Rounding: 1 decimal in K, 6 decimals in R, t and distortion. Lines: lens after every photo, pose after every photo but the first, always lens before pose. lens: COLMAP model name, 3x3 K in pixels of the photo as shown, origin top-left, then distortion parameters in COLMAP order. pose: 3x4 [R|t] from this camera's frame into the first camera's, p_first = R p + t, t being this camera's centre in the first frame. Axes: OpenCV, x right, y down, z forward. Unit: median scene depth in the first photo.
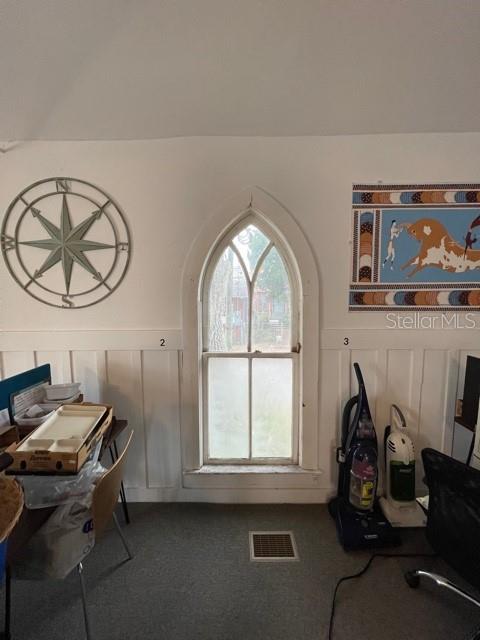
lens RADIAL K [[257.8, 0, 240.0], [0, 257.8, 320.0], [0, 0, 1]] dist [-0.000098, 0.000241]
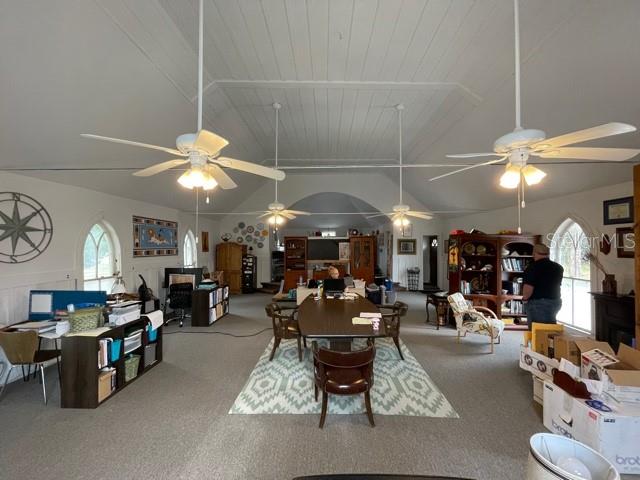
lens RADIAL K [[257.8, 0, 320.0], [0, 257.8, 240.0], [0, 0, 1]] dist [-0.000098, 0.000241]
pose [[0.024414, 0.025641, 0.999373, -2.422617], [0.100142, 0.994580, -0.027965, 0.057507], [-0.994674, 0.100762, 0.021714, -1.158836]]
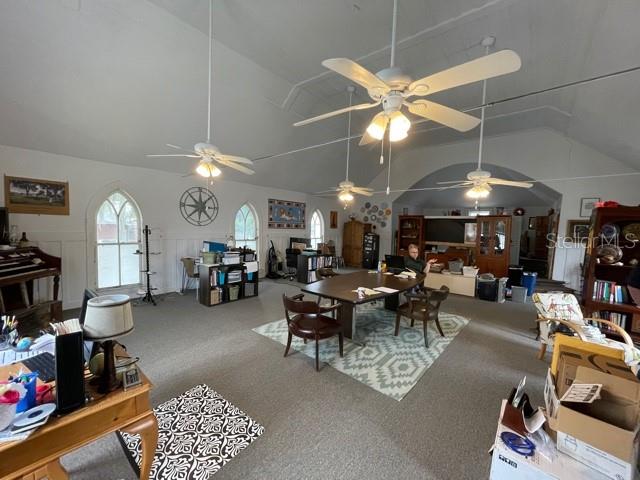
lens RADIAL K [[257.8, 0, 320.0], [0, 257.8, 240.0], [0, 0, 1]] dist [-0.000098, 0.000241]
pose [[0.646091, -0.015383, 0.763105, -2.211985], [0.039696, 0.999121, -0.013468, 0.244670], [-0.762227, 0.038994, 0.646134, -2.311272]]
